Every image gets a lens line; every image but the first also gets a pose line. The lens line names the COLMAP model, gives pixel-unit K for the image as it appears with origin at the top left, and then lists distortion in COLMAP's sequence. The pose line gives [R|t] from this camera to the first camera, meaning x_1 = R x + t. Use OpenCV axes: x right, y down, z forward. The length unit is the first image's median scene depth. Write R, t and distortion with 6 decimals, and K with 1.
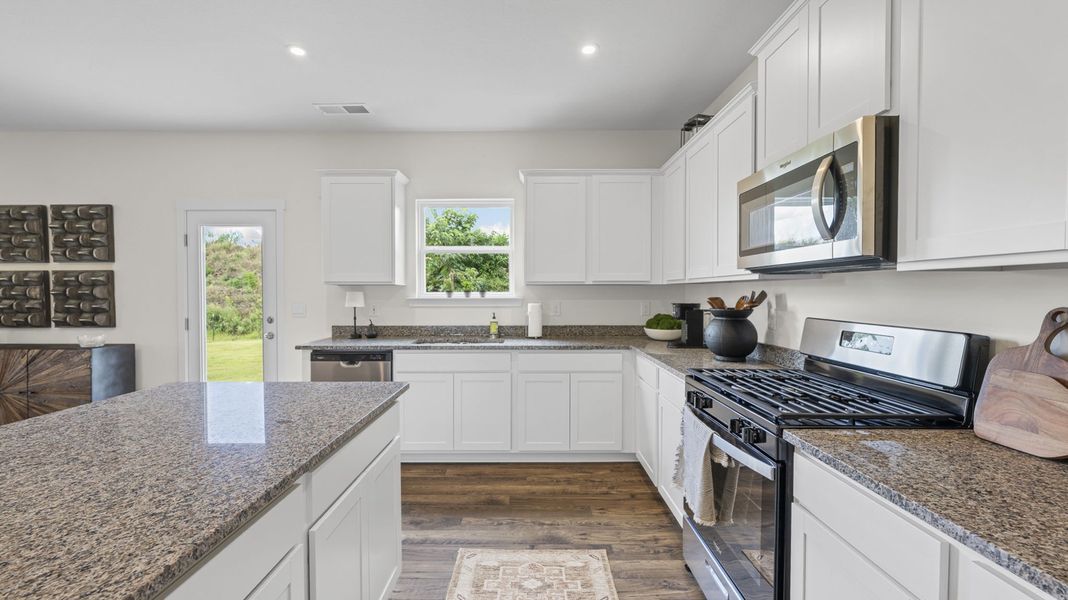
lens RADIAL K [[425.8, 0, 534.0], [0, 425.8, 300.0], [0, 0, 1]] dist [-0.002200, -0.000678]
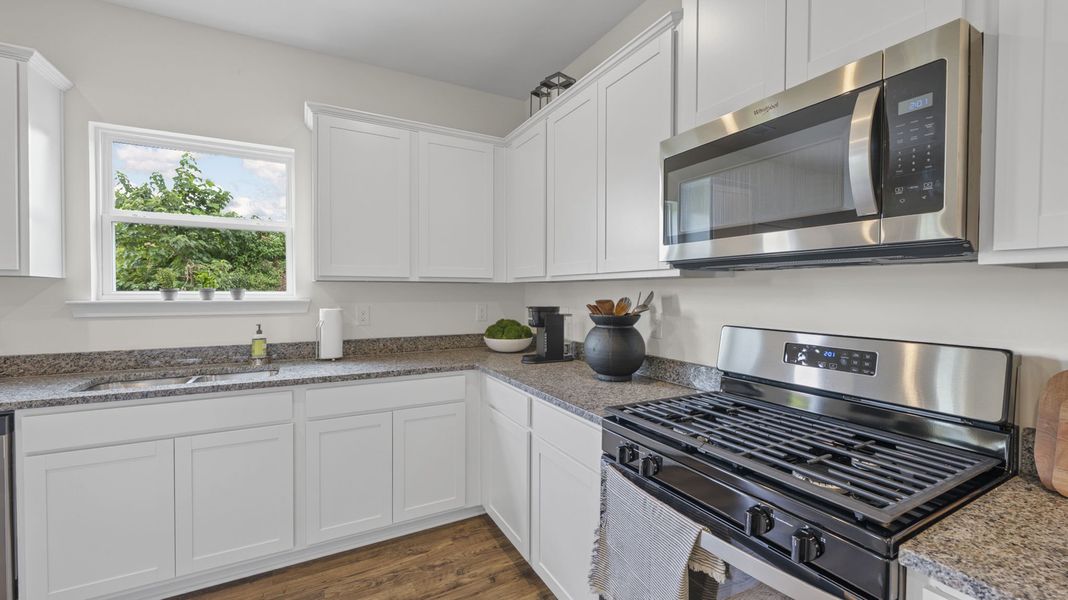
lens RADIAL K [[425.8, 0, 534.0], [0, 425.8, 300.0], [0, 0, 1]] dist [-0.002200, -0.000678]
pose [[0.883765, -0.004470, 0.467909, -0.032348], [0.003919, 0.999990, 0.002152, -0.006178], [-0.467914, -0.000068, 0.883774, 0.284073]]
